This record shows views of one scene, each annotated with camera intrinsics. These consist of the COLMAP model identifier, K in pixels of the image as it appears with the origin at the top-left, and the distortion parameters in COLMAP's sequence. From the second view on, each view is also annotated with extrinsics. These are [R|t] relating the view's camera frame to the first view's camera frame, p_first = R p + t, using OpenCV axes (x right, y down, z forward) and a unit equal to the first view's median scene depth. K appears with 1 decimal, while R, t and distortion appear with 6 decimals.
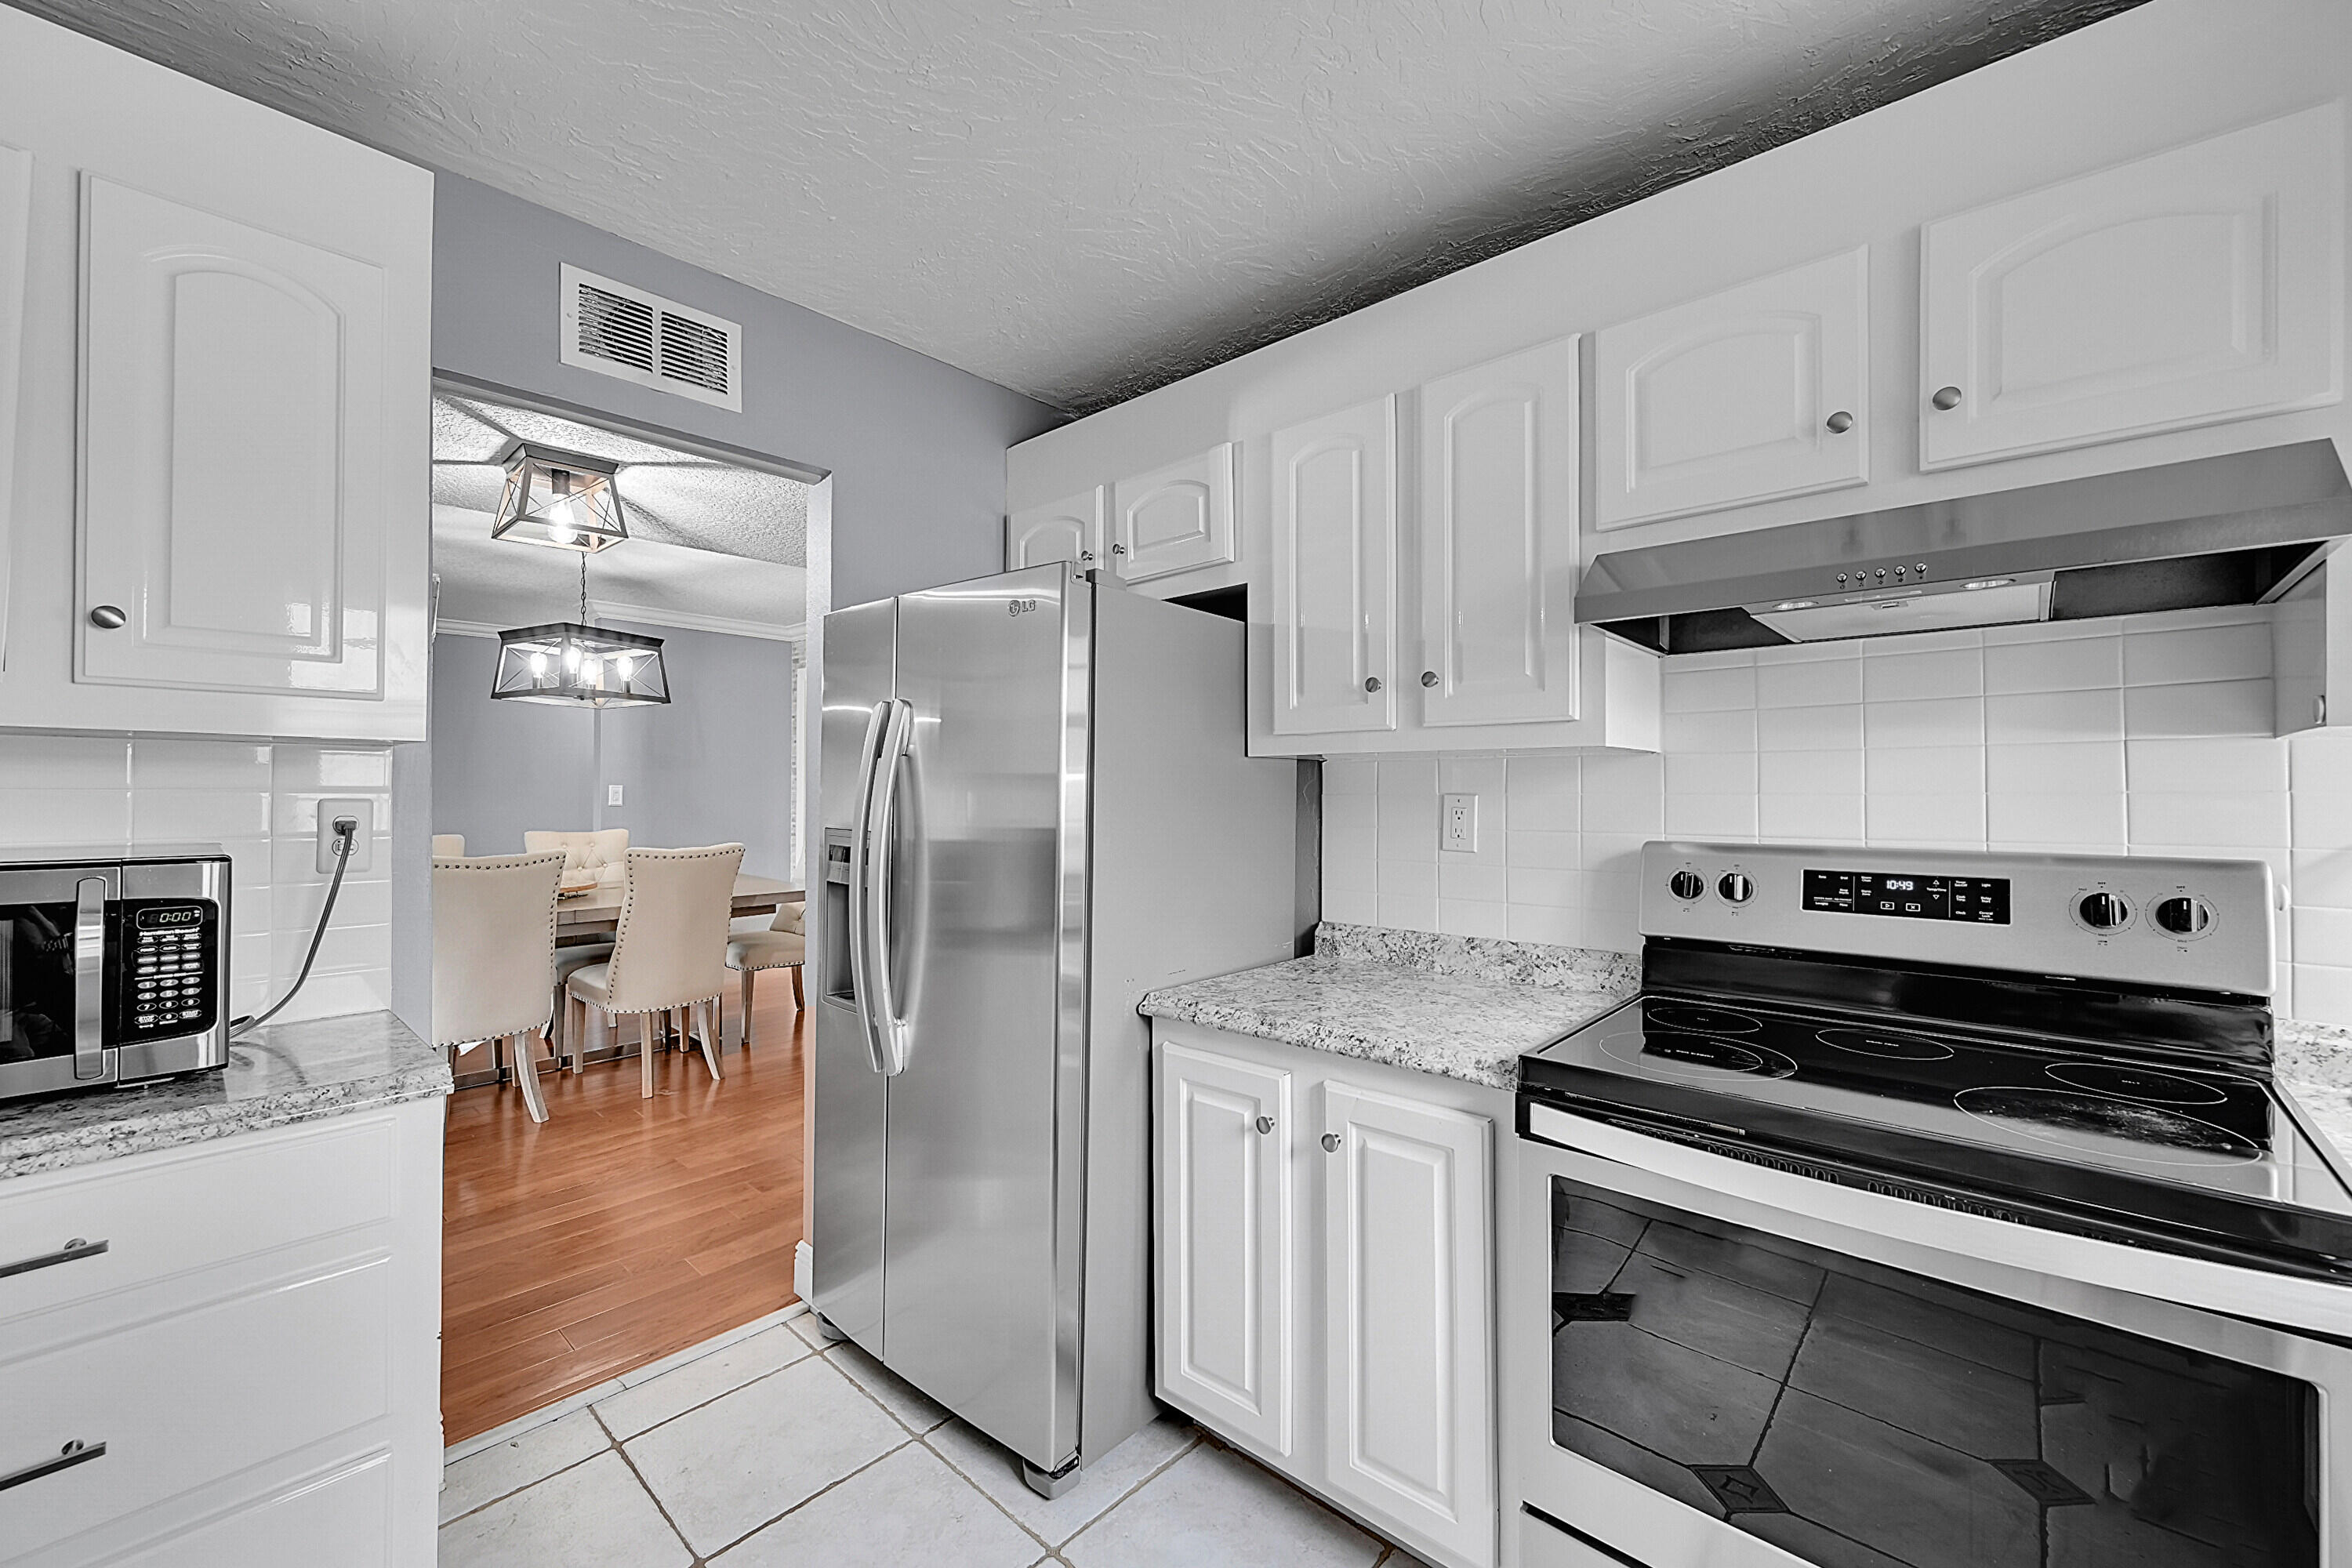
lens RADIAL K [[936.2, 0, 1169.2], [0, 936.2, 787.4], [0, 0, 1]] dist [0.001537, -0.000098]
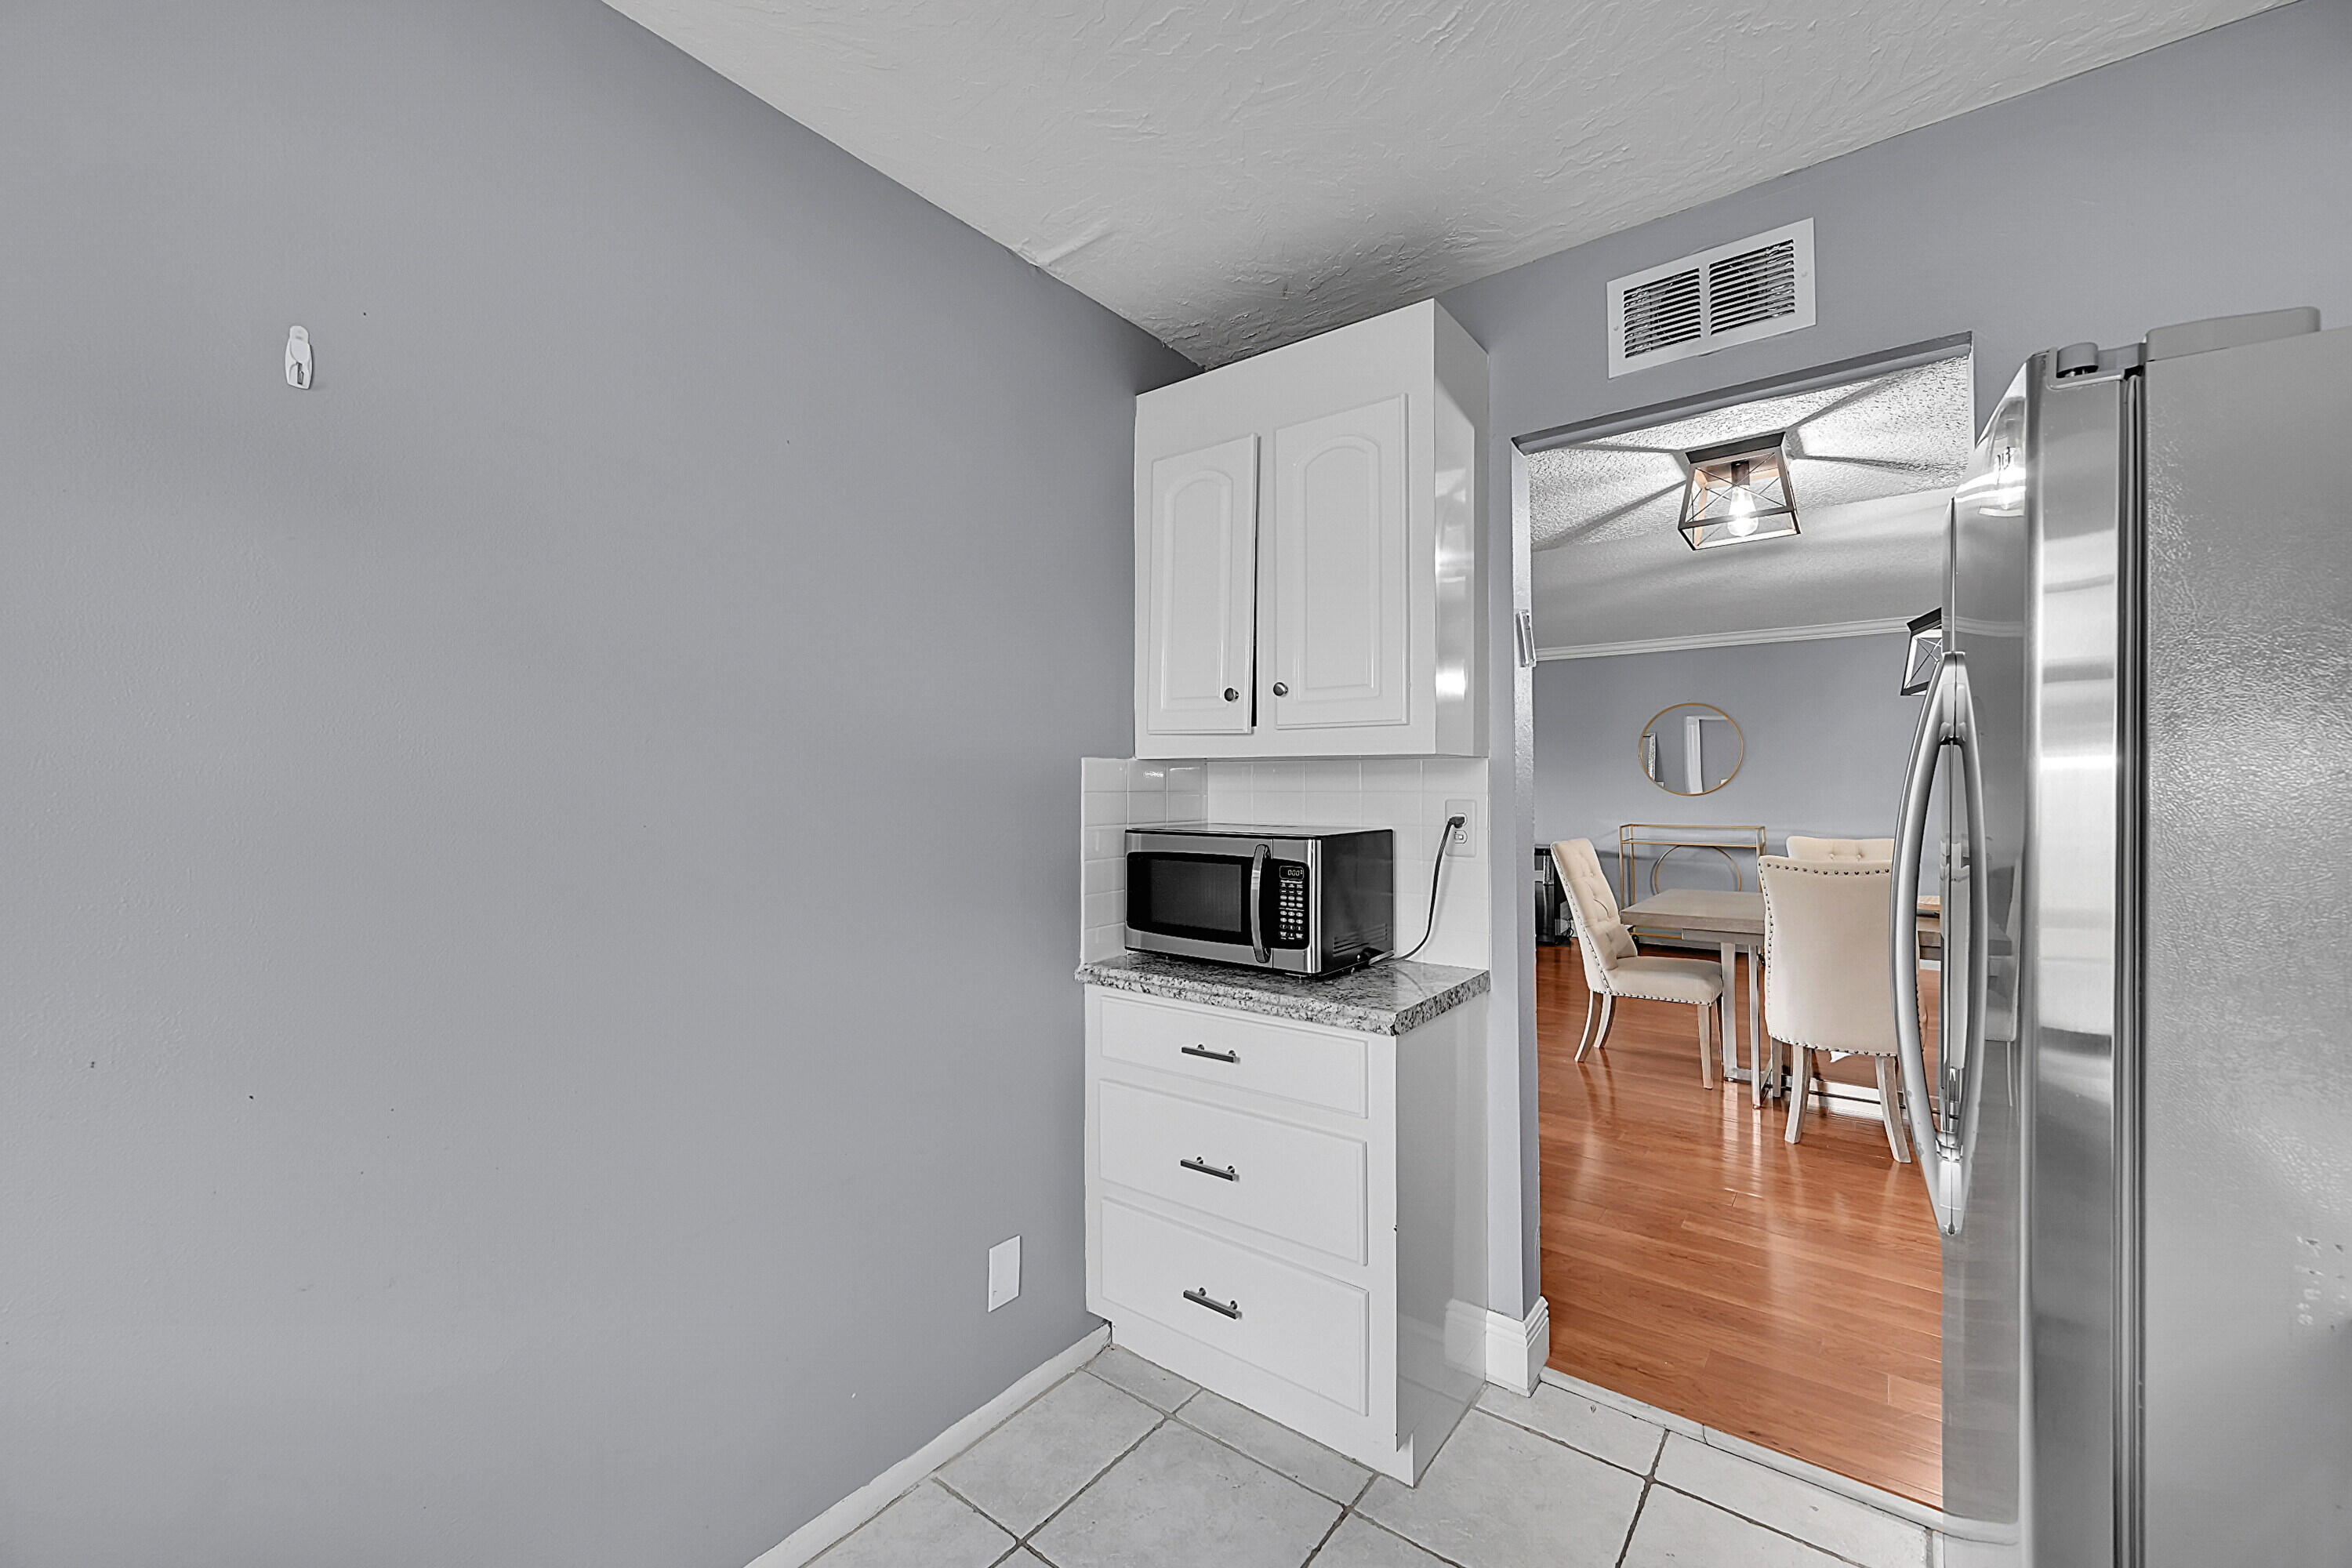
lens RADIAL K [[936.2, 0, 1165.1], [0, 936.2, 776.1], [0, 0, 1]] dist [0.001537, -0.000098]
pose [[0.088451, -0.015653, -0.995958, 0.325717], [0.001351, 0.999877, -0.015595, -0.000381], [0.996080, 0.000034, 0.088461, 0.419281]]
